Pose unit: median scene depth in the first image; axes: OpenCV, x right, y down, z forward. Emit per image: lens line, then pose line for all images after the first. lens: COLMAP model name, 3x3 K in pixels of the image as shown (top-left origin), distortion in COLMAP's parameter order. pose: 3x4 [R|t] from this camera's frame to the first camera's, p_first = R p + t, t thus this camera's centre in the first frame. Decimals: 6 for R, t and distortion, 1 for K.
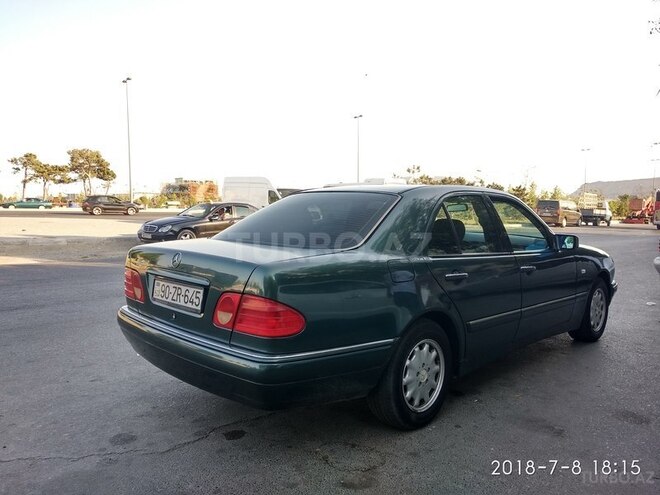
lens RADIAL K [[510.7, 0, 330.0], [0, 510.7, 247.5], [0, 0, 1]] dist [0.015921, 0.001955]
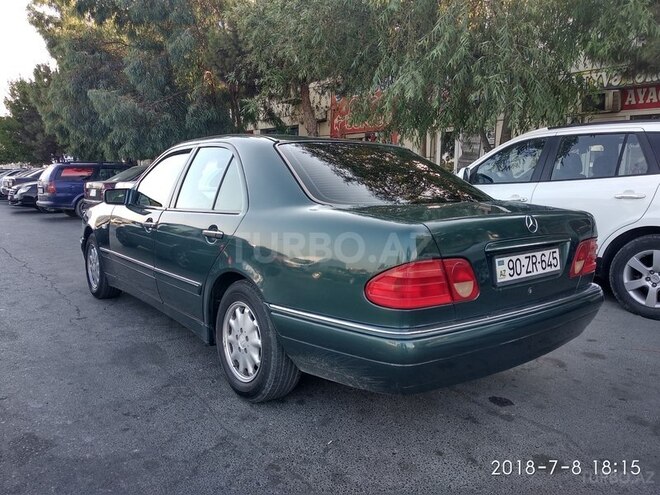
lens RADIAL K [[511.3, 0, 339.7], [0, 511.3, 252.9], [0, 0, 1]] dist [0.006005, 0.001109]
pose [[0.118633, -0.157349, 0.980391, -1.151375], [0.069453, 0.986261, 0.149887, -0.073161], [-0.990506, 0.050309, 0.127932, 1.203473]]
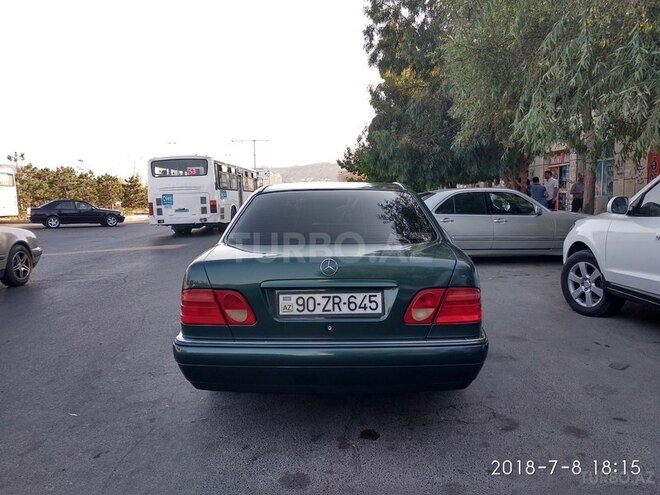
lens RADIAL K [[510.7, 0, 330.0], [0, 510.7, 247.5], [0, 0, 1]] dist [0.015921, 0.001955]
pose [[0.725522, -0.090009, 0.682287, -0.922852], [0.077871, 0.995780, 0.048561, -0.054651], [-0.683779, 0.017899, 0.729470, 0.329169]]
